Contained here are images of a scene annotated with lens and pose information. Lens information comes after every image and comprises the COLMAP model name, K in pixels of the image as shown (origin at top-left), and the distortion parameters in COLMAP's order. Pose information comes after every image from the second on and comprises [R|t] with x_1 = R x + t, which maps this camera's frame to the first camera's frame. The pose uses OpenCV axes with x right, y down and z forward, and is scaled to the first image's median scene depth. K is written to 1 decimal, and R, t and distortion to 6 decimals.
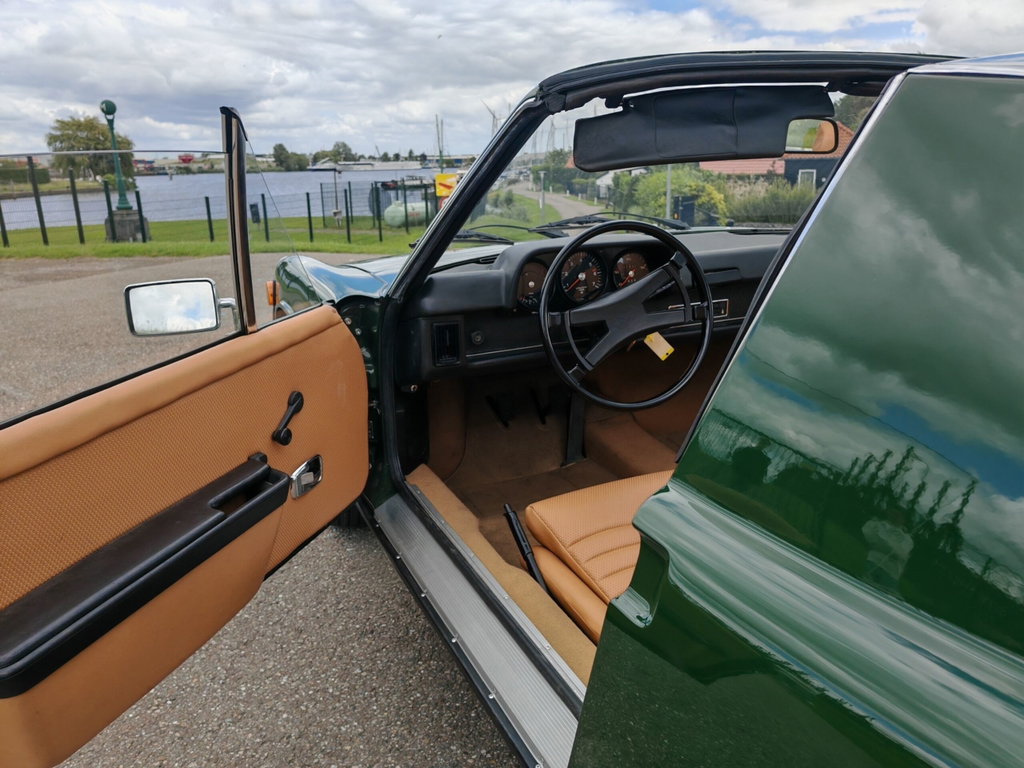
lens RADIAL K [[774.5, 0, 512.0], [0, 774.5, 384.0], [0, 0, 1]] dist [0.032502, -0.029987]
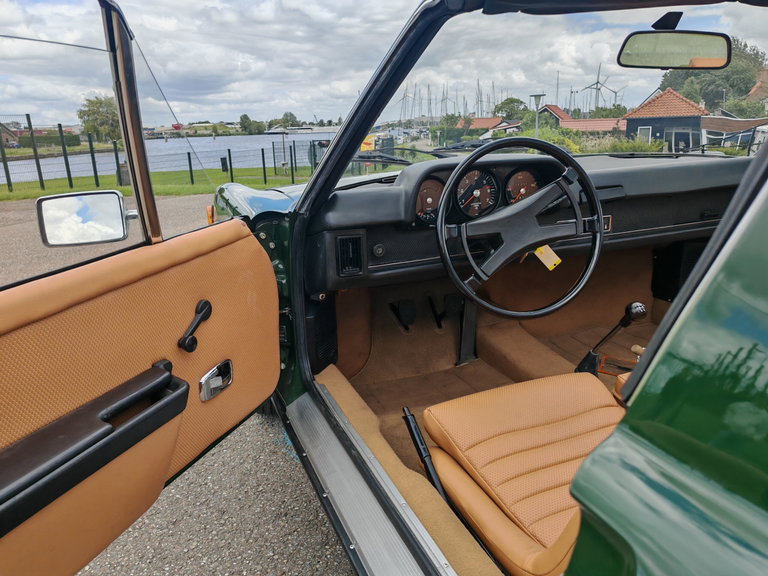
lens RADIAL K [[582.9, 0, 376.6], [0, 582.9, 279.4], [0, 0, 1]] dist [0.022176, -0.002005]
pose [[0.997824, 0.001699, -0.065914, 0.005309], [-0.003072, 0.999780, -0.020727, -0.002023], [0.065864, 0.020885, 0.997610, 0.179028]]
